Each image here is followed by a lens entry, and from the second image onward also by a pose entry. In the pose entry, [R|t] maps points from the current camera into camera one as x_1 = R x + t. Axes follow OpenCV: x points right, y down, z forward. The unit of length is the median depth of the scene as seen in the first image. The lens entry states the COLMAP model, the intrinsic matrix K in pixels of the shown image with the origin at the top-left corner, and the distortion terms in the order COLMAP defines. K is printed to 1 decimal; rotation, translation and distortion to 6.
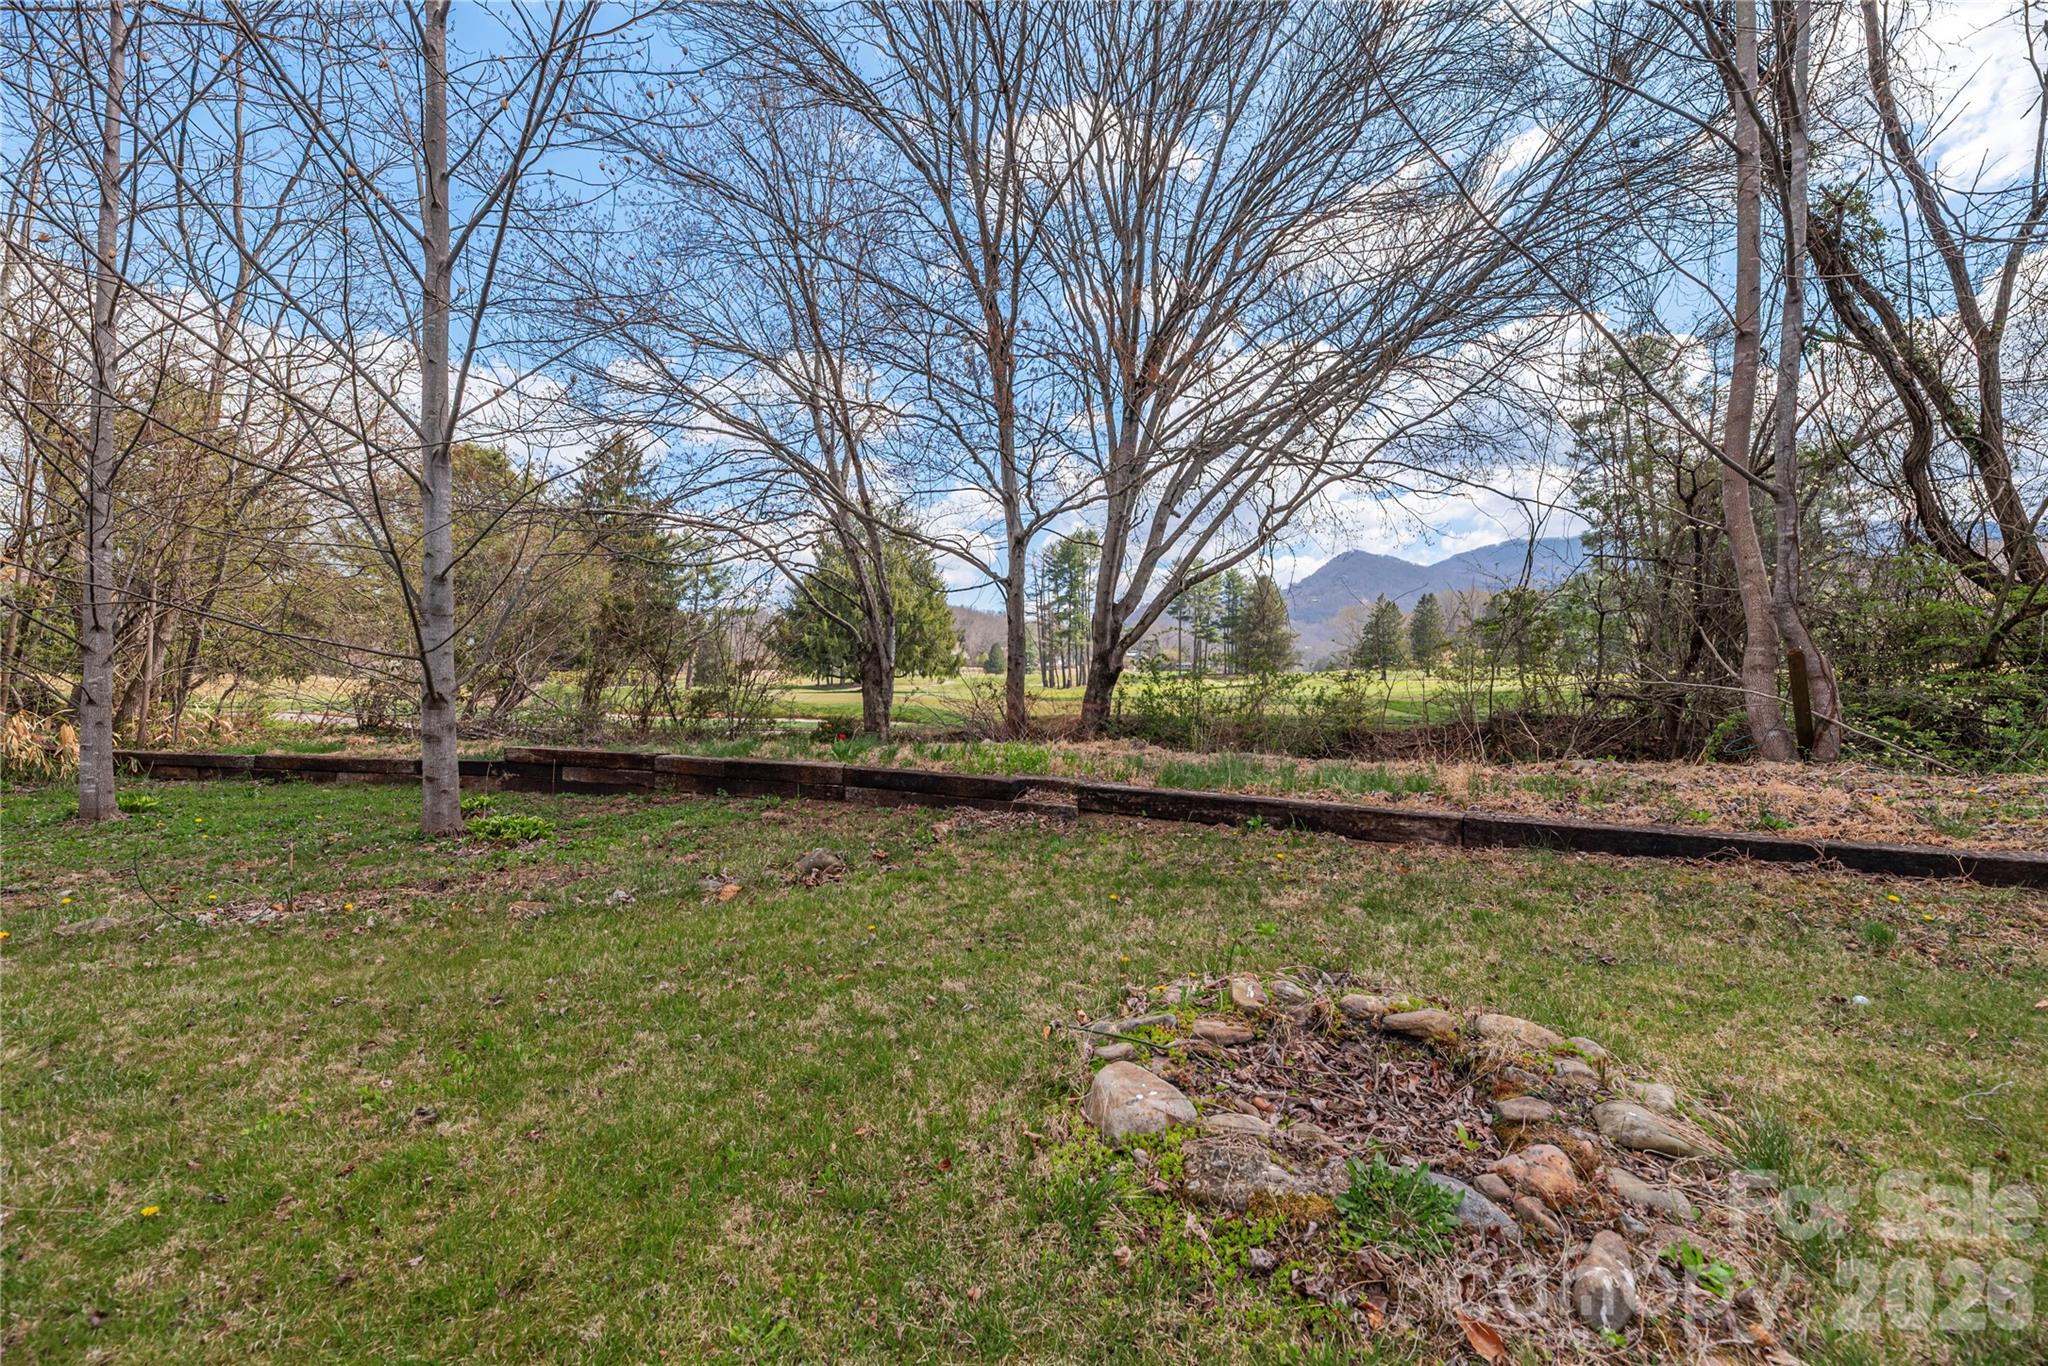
lens RADIAL K [[822.9, 0, 1021.7], [0, 822.9, 716.7], [0, 0, 1]] dist [-0.001502, -0.000036]
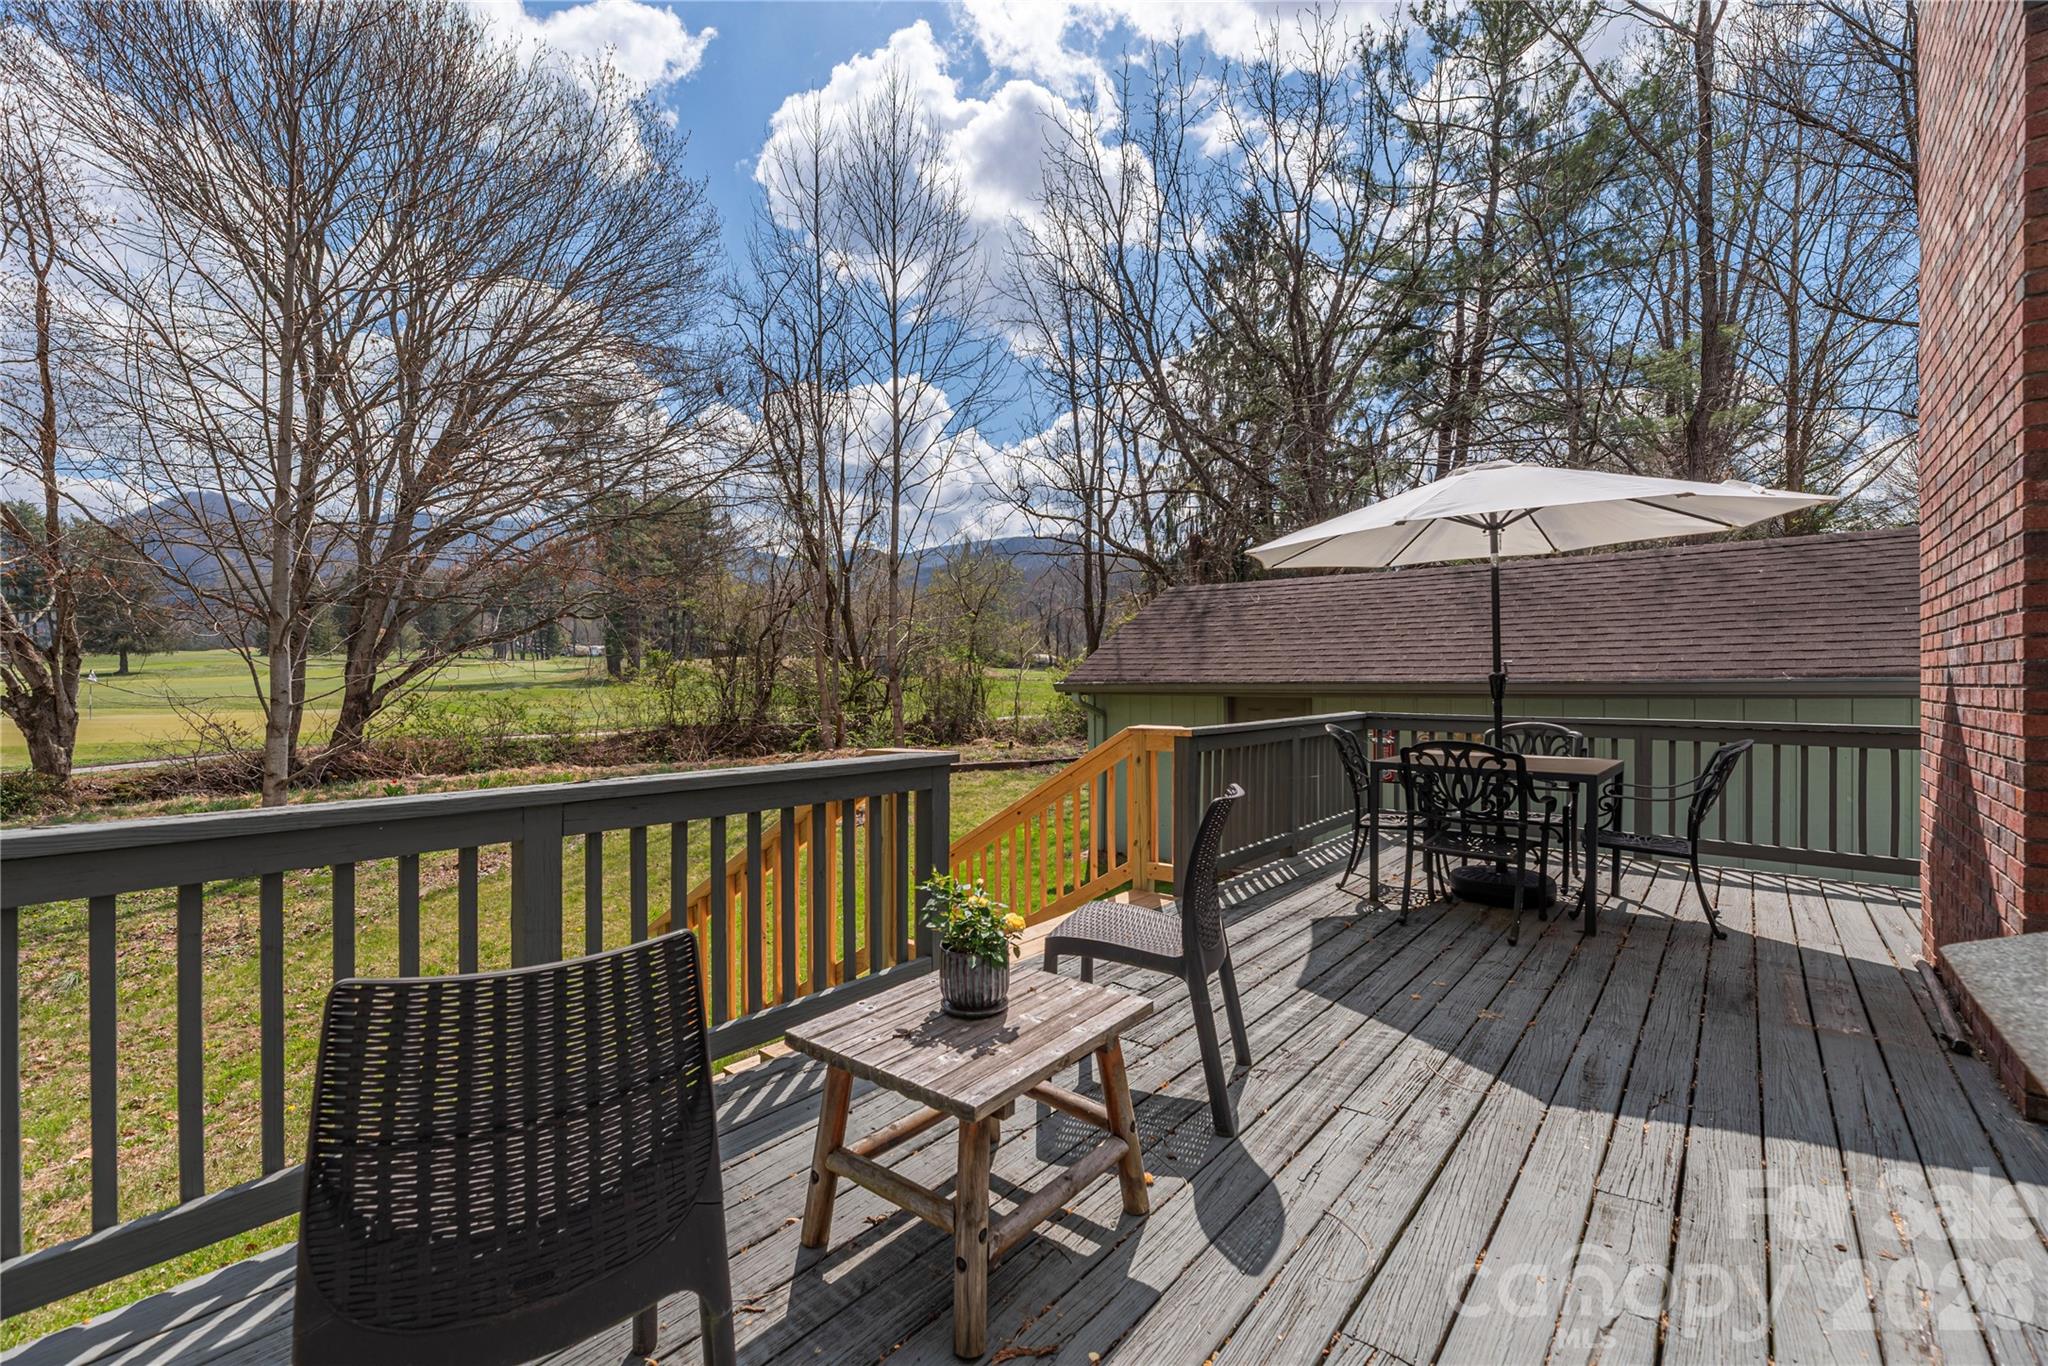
lens RADIAL K [[846.9, 0, 1008.6], [0, 846.9, 670.7], [0, 0, 1]] dist [-0.000541, 0.000180]
pose [[0.426115, 0.001070, 0.904668, -0.808132], [0.026614, 0.999552, -0.013718, -0.086643], [-0.904277, 0.029922, 0.425895, -0.461510]]
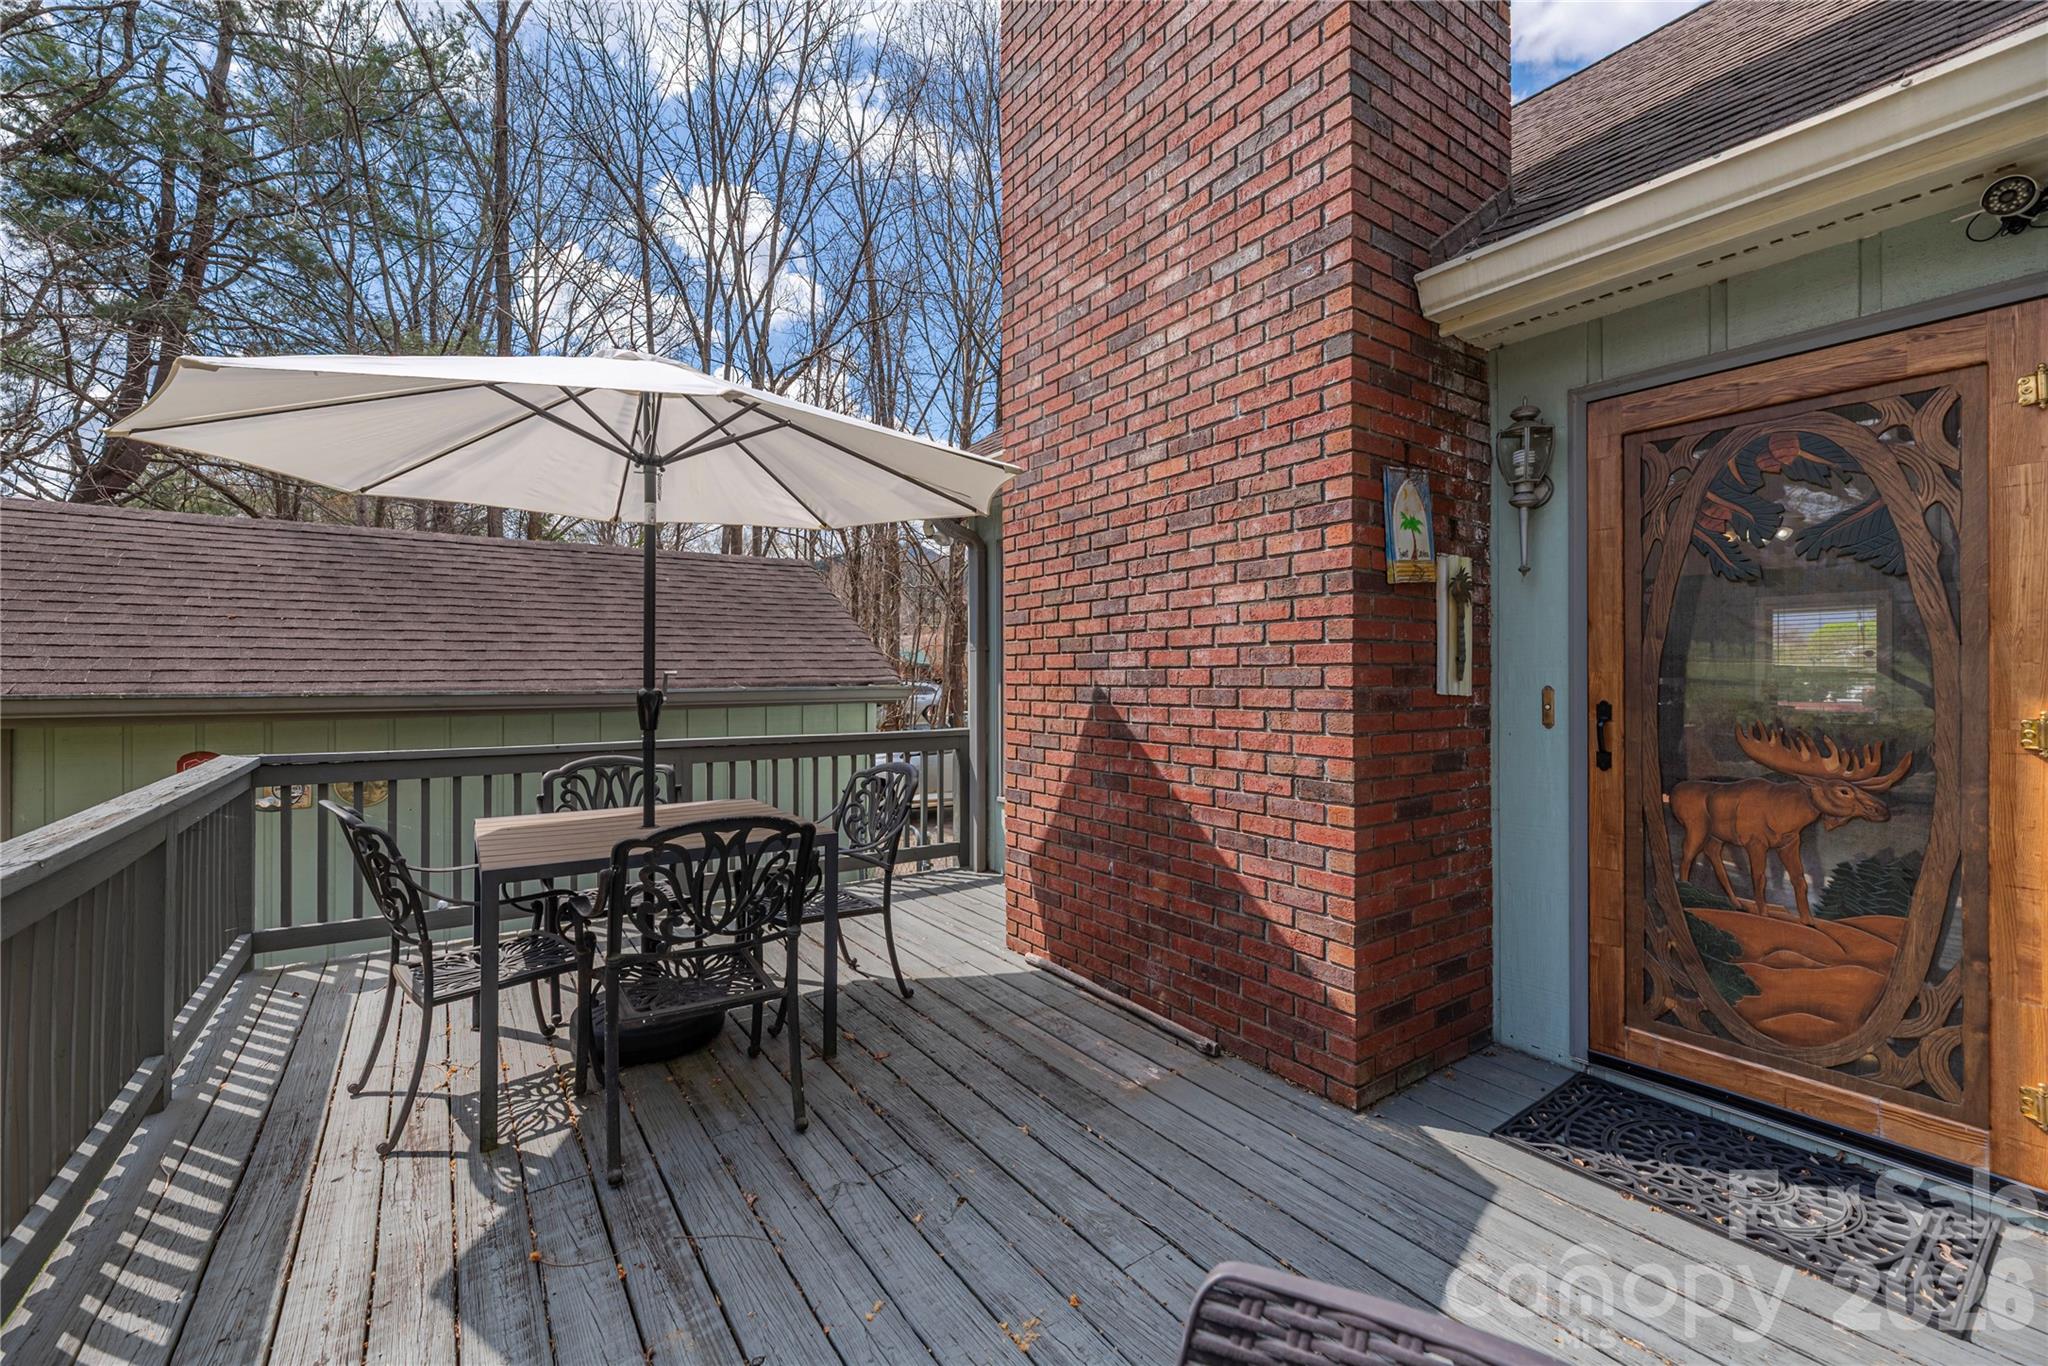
lens RADIAL K [[846.9, 0, 1008.6], [0, 846.9, 670.7], [0, 0, 1]] dist [-0.000541, 0.000180]
pose [[-0.772775, -0.003589, 0.634670, -0.616424], [0.009433, 0.999809, 0.017138, -0.093598], [-0.634610, 0.019231, -0.772593, -0.379235]]
